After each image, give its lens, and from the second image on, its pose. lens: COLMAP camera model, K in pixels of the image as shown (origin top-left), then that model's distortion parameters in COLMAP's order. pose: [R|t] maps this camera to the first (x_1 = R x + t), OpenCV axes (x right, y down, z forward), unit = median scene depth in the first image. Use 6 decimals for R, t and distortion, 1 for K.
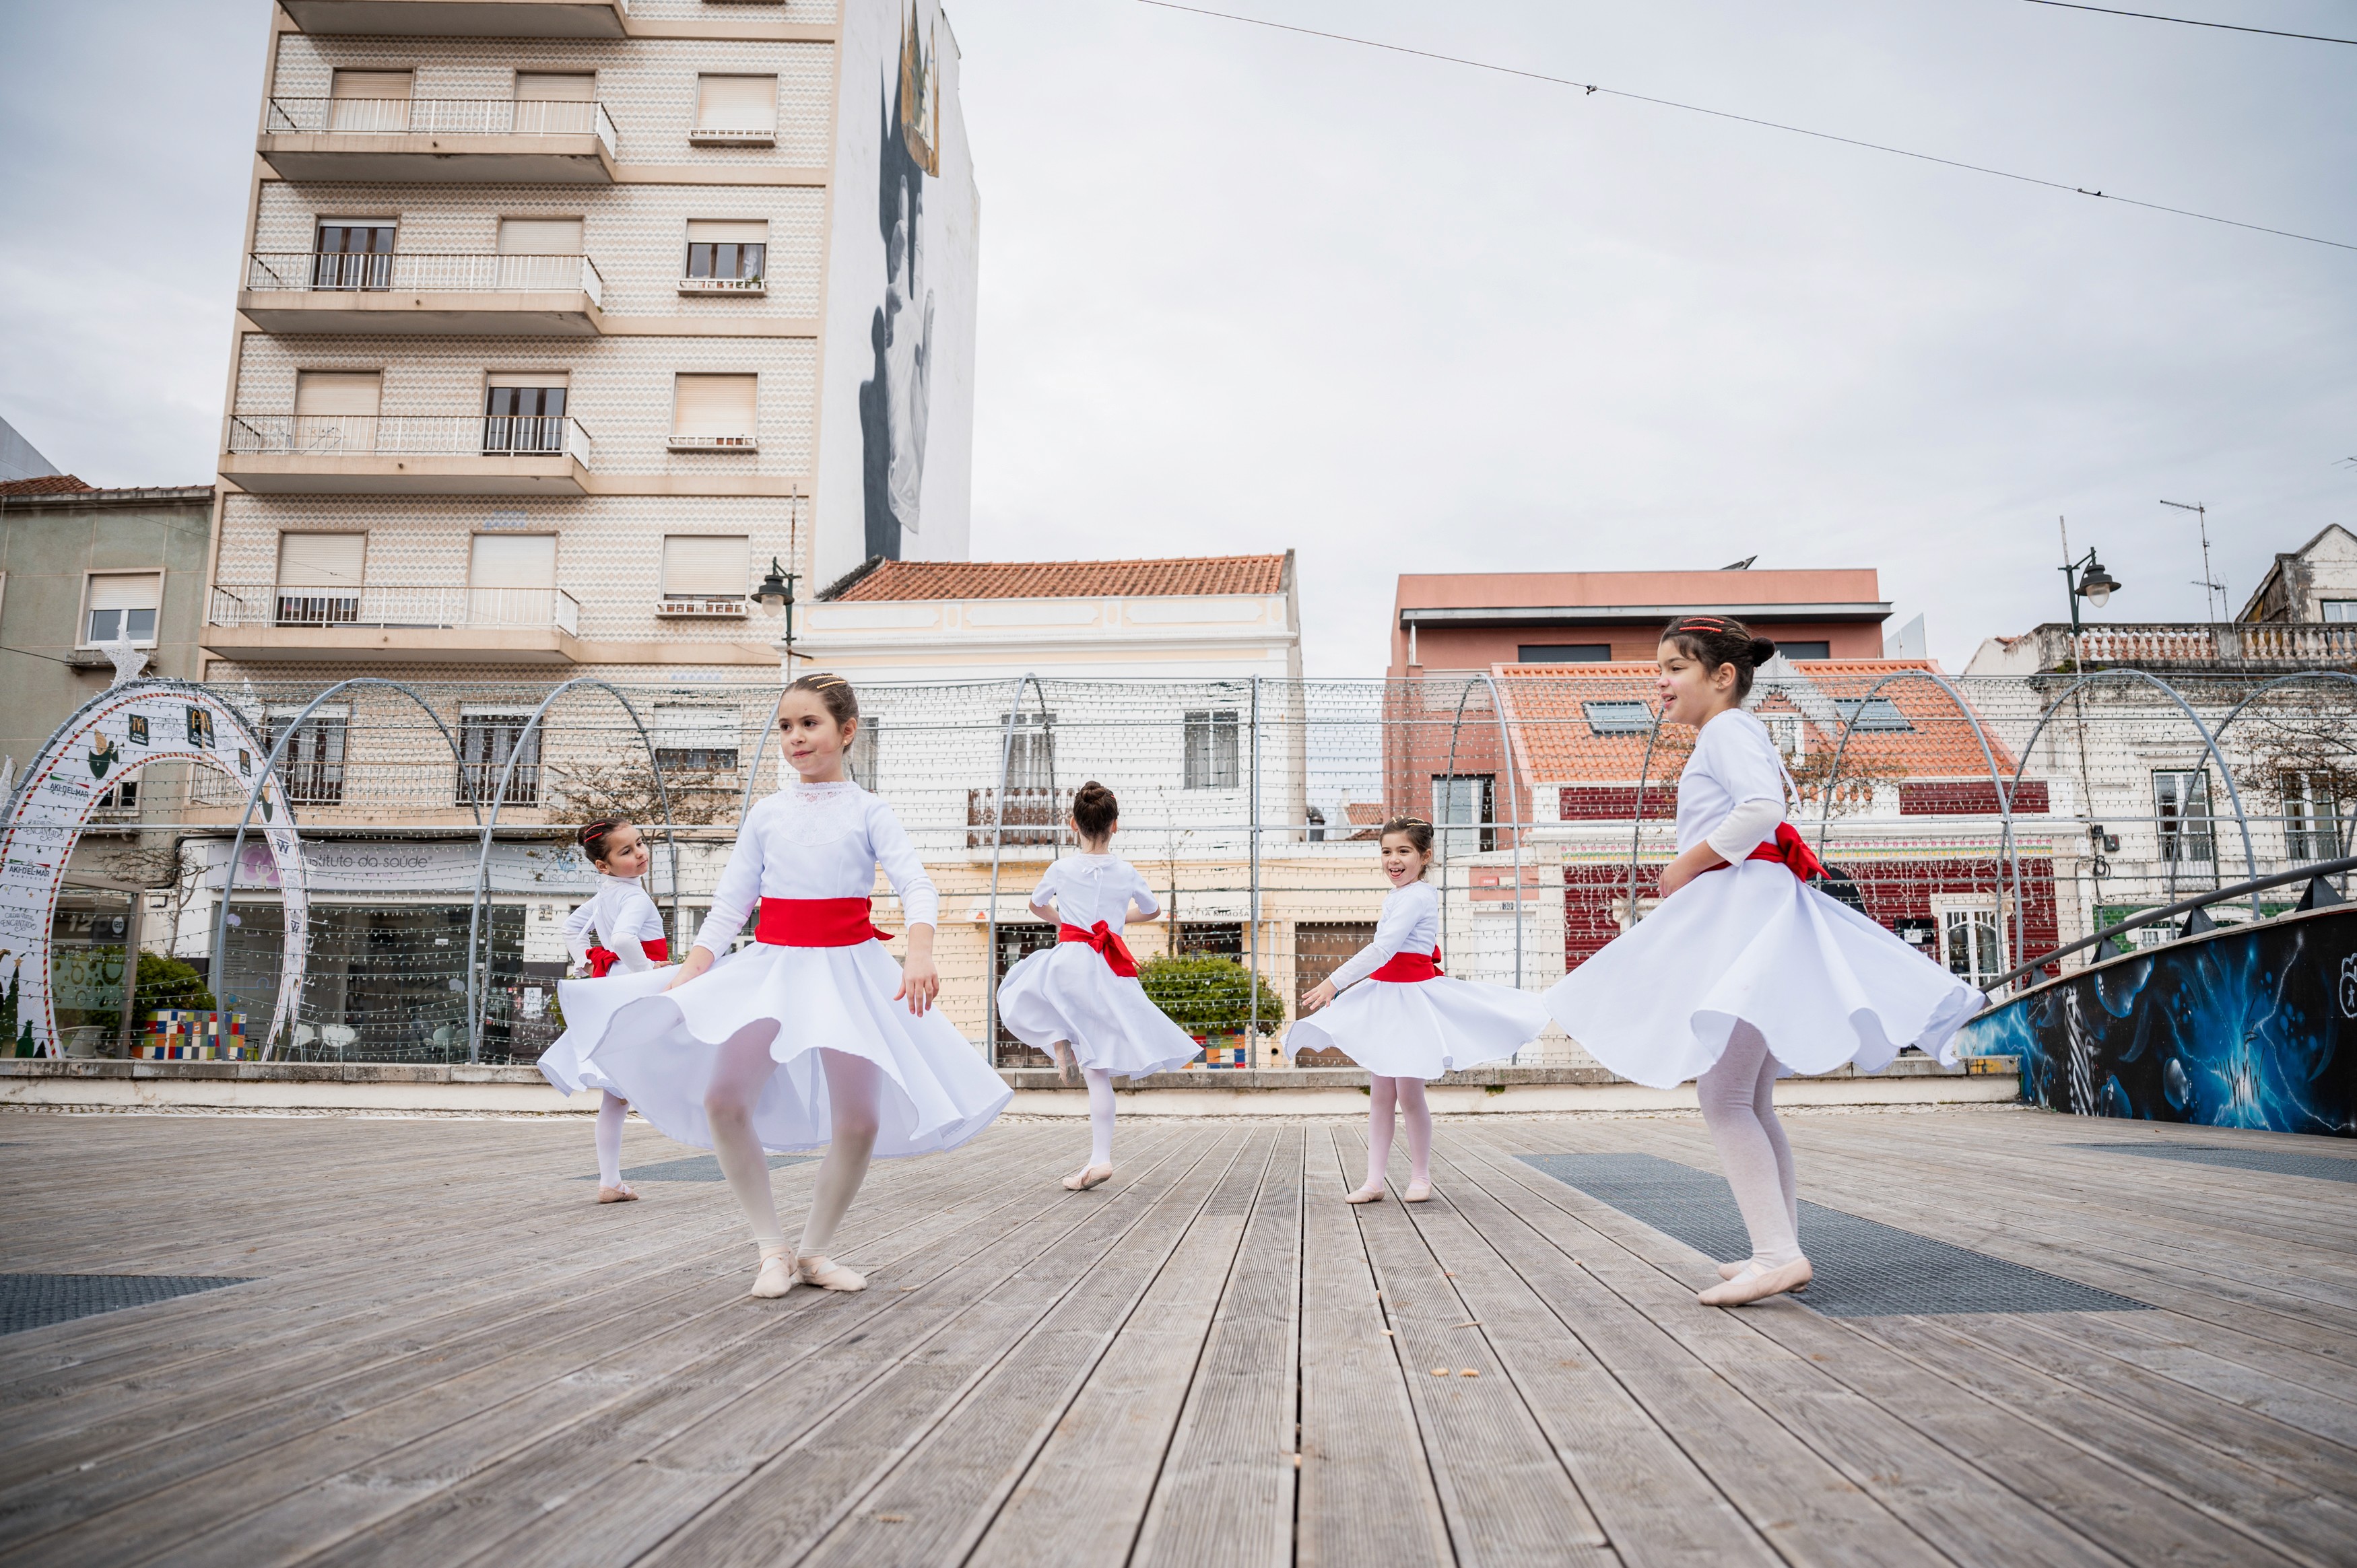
lens RADIAL K [[1701.5, 0, 1178.5], [0, 1701.5, 784.0], [0, 0, 1]] dist [-0.099259, 0.002151]
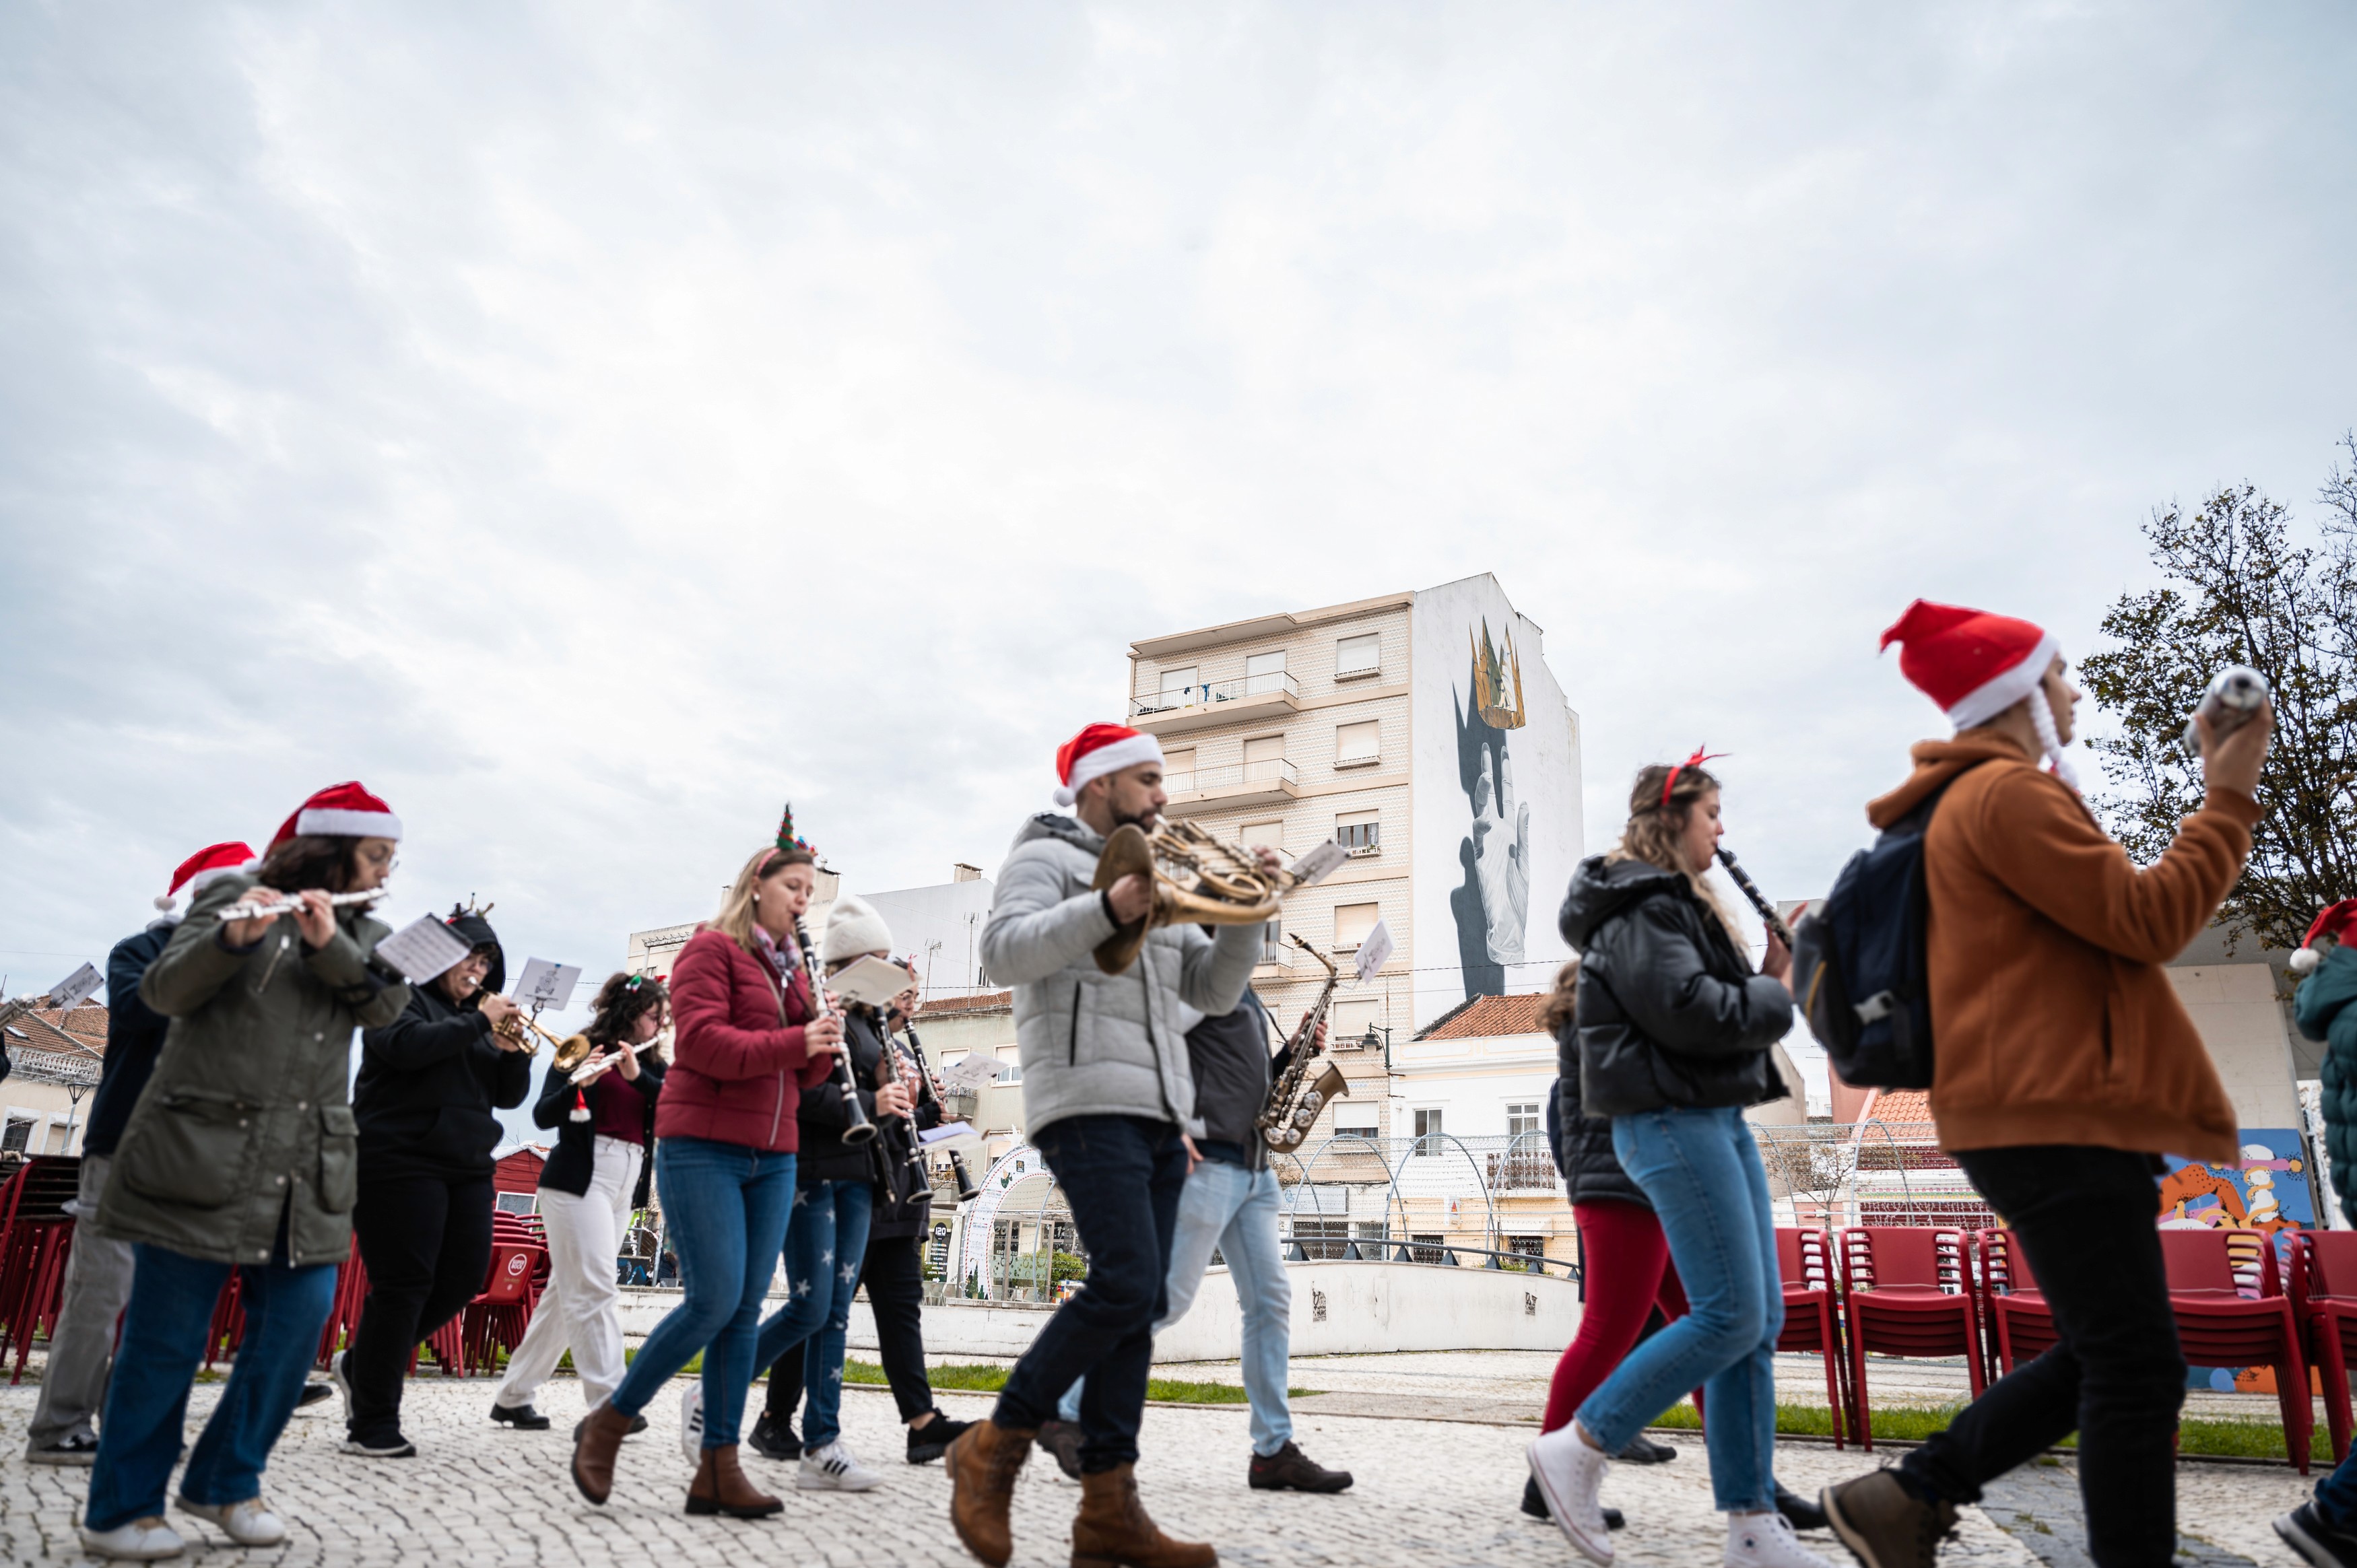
lens RADIAL K [[1770.9, 0, 1178.5], [0, 1770.9, 784.0], [0, 0, 1]] dist [0.004580, 0.001729]
pose [[0.819351, -0.129157, -0.558554, 0.596309], [0.048801, 0.986469, -0.156519, -0.089605], [0.571211, 0.100987, 0.814567, -0.587122]]
